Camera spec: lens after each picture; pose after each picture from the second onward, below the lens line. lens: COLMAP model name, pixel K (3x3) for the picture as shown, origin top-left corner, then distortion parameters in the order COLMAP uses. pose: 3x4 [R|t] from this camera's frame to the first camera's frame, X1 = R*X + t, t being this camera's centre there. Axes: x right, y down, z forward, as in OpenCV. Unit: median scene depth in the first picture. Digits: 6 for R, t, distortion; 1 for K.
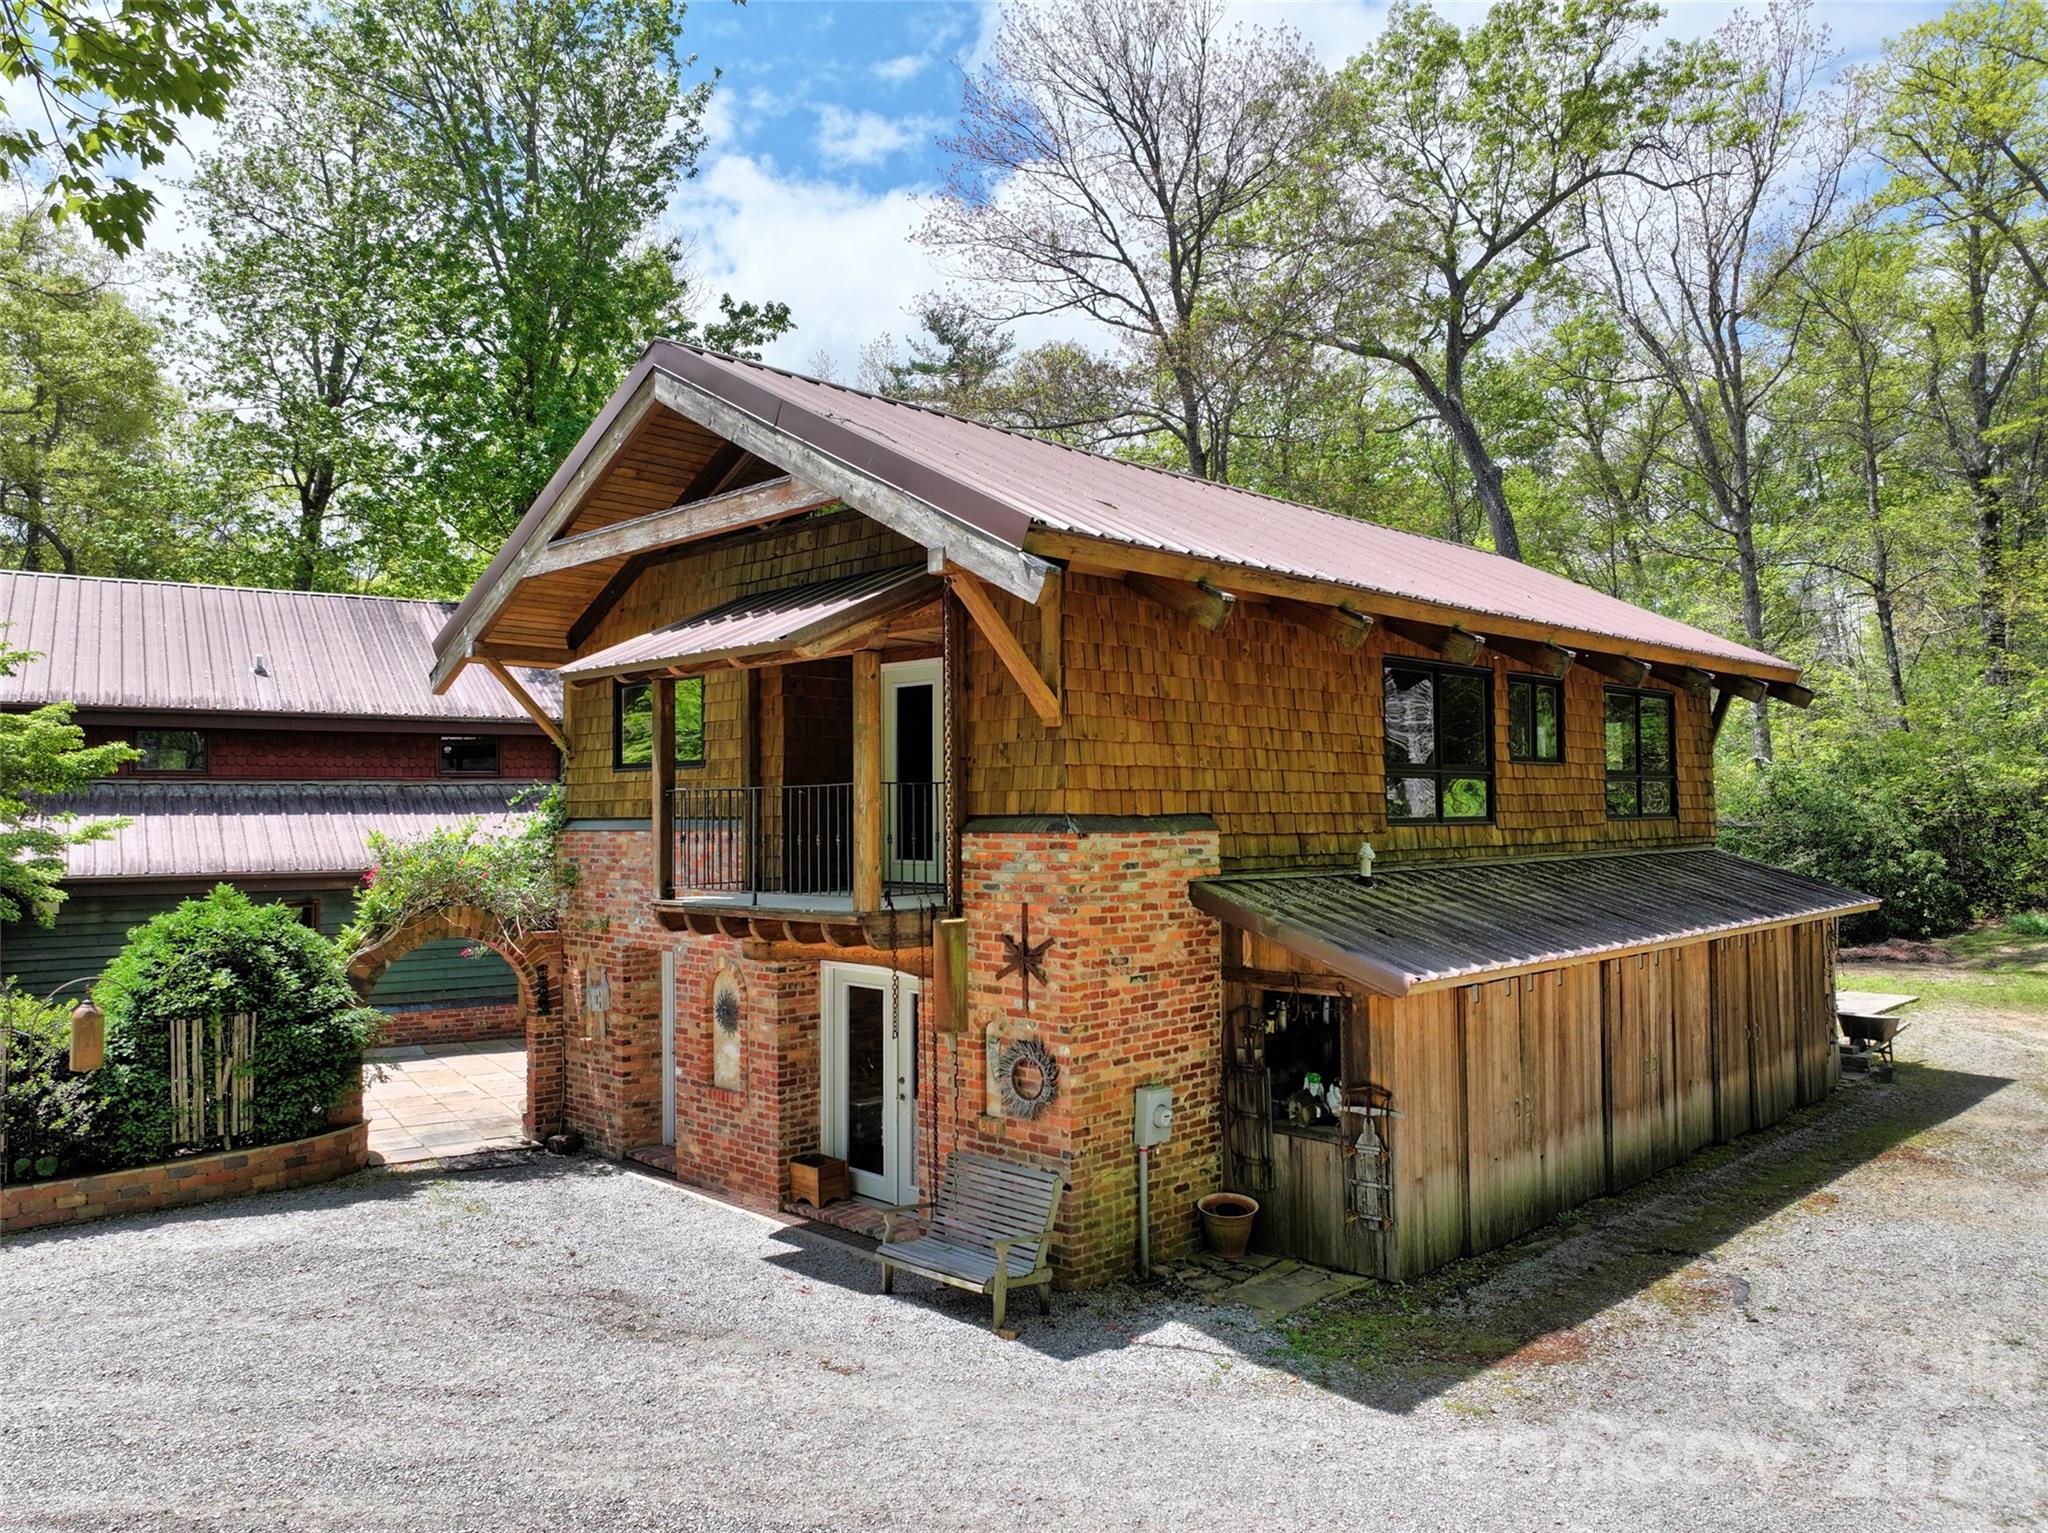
lens RADIAL K [[1437.9, 0, 1024.8], [0, 1437.9, 758.0], [0, 0, 1]] dist [0.001595, 0.003937]
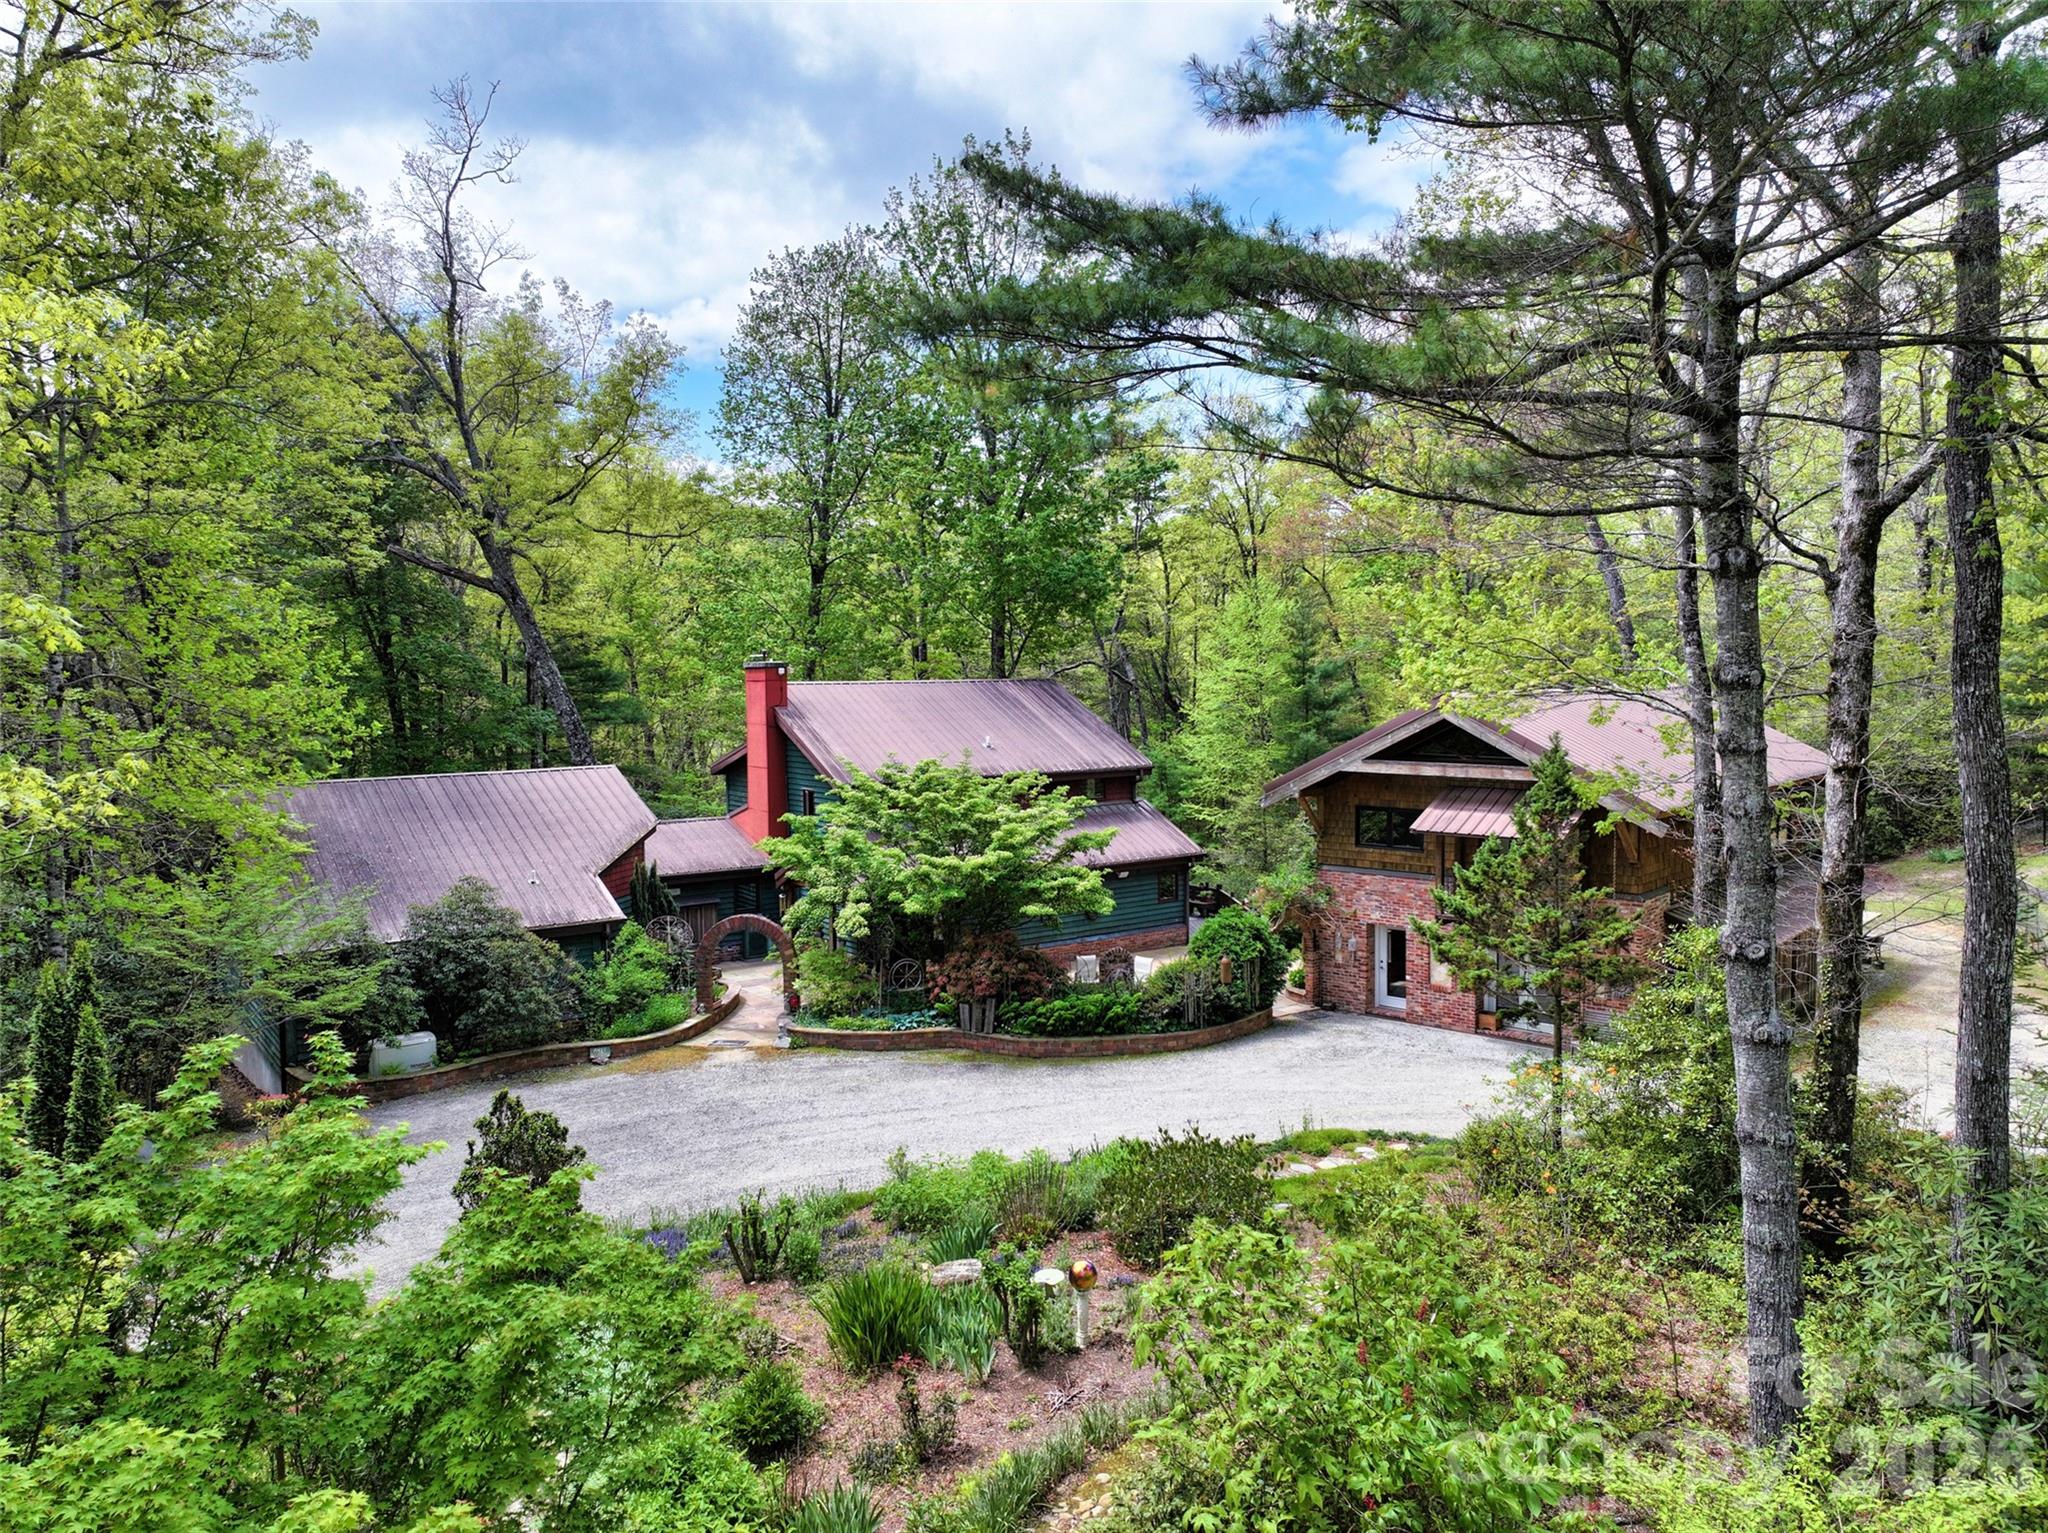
lens RADIAL K [[1437.3, 0, 1027.6], [0, 1437.3, 745.7], [0, 0, 1]] dist [0.002651, 0.000143]
pose [[0.998624, -0.003489, 0.052319, -1.280312], [-0.001434, 0.995594, 0.093756, -0.500813], [-0.052415, -0.093702, 0.994220, -1.684823]]
